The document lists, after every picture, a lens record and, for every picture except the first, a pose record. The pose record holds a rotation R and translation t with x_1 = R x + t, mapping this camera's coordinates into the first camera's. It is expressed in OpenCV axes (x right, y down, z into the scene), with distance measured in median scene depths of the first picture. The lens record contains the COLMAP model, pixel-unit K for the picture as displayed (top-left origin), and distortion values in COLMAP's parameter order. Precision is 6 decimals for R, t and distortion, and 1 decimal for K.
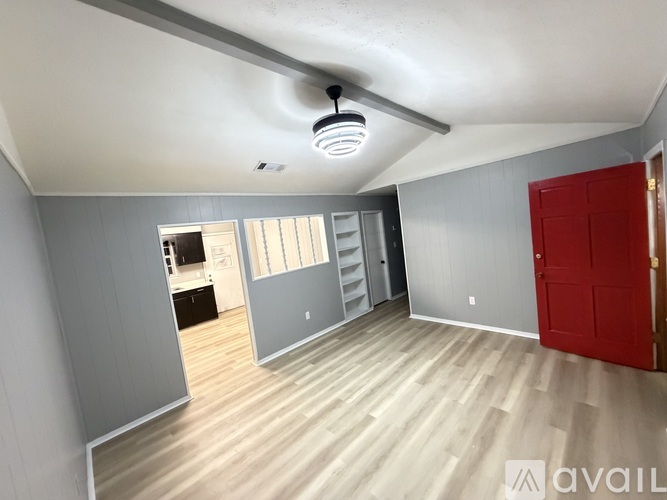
lens RADIAL K [[264.6, 0, 334.1], [0, 264.6, 250.0], [0, 0, 1]] dist [0.005845, -0.001064]
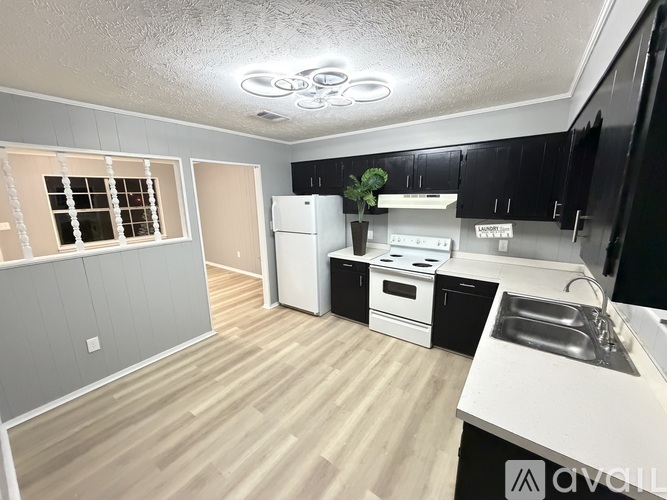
lens RADIAL K [[264.6, 0, 333.6], [0, 264.6, 252.4], [0, 0, 1]] dist [0.005845, -0.001064]
pose [[-0.979493, 0.160293, -0.122064, -0.742205], [0.117900, 0.947290, 0.297895, -0.040379], [0.163381, 0.277395, -0.946762, 2.175506]]
